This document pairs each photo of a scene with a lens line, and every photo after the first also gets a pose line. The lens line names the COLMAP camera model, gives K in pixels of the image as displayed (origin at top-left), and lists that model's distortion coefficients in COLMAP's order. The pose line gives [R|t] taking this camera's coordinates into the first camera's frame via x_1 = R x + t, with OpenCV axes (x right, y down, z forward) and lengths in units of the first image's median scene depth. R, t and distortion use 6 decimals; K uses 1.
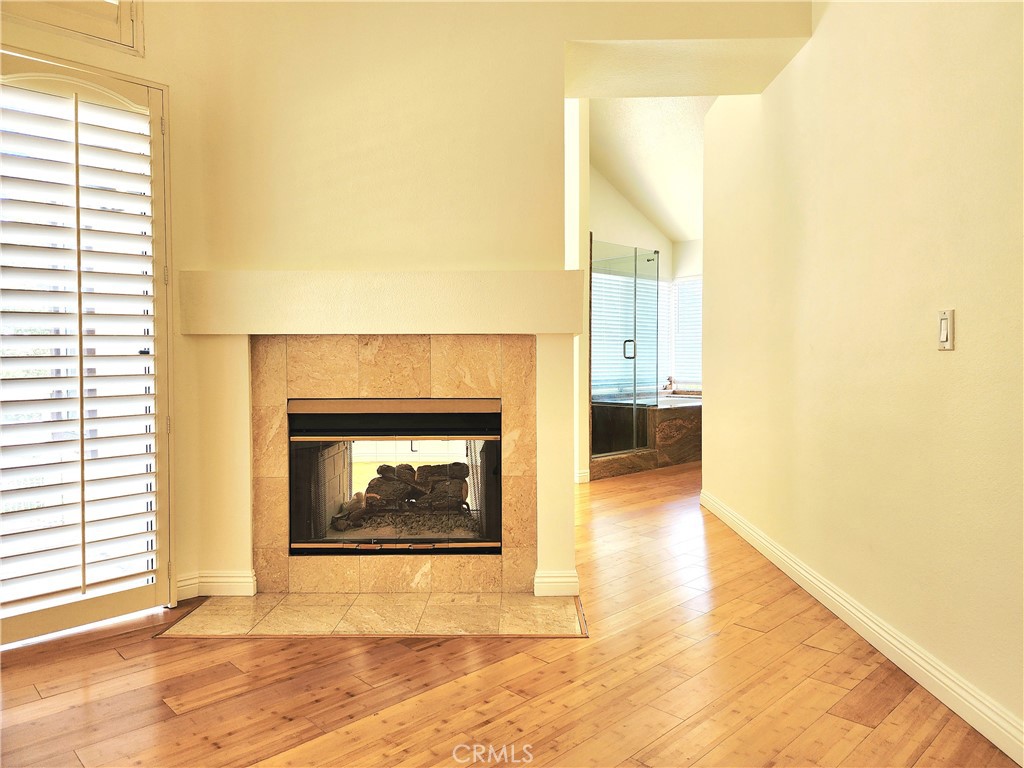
lens RADIAL K [[693.6, 0, 514.3], [0, 693.6, 379.3], [0, 0, 1]] dist [0.023216, -0.008770]
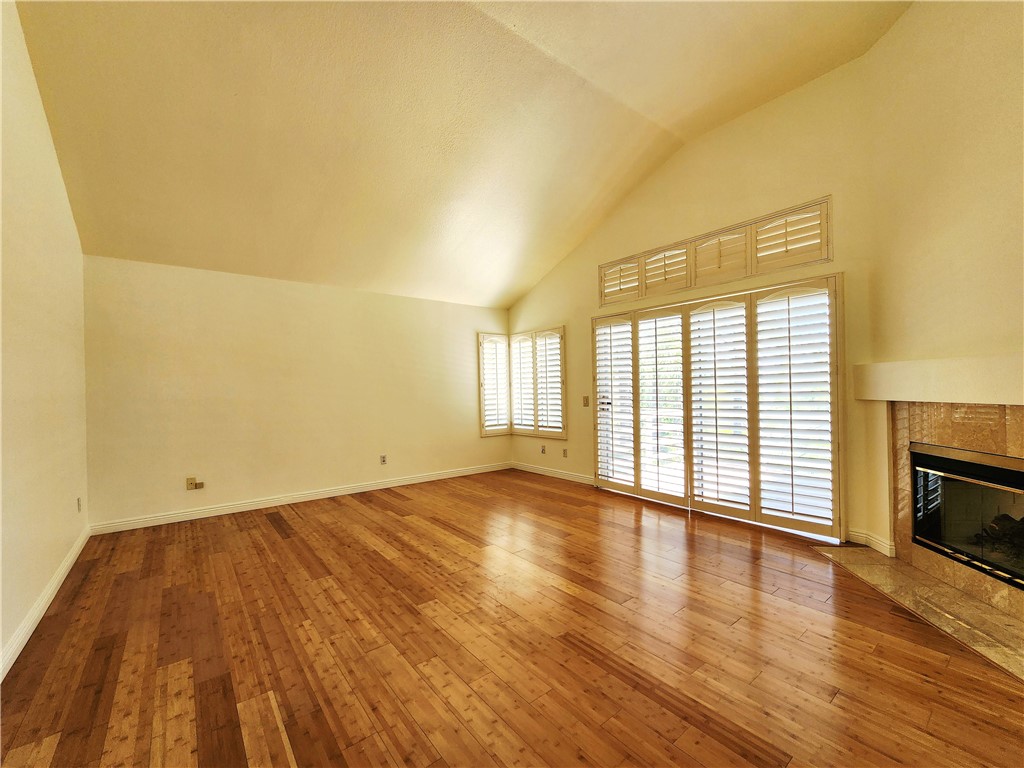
lens RADIAL K [[424.1, 0, 515.5], [0, 424.1, 387.9], [0, 0, 1]] dist [-0.000566, 0.000960]
pose [[-0.109099, 0.000768, -0.994031, 0.732198], [-0.012043, 0.999925, 0.002094, -0.085630], [0.993958, 0.012199, -0.109082, 0.217744]]
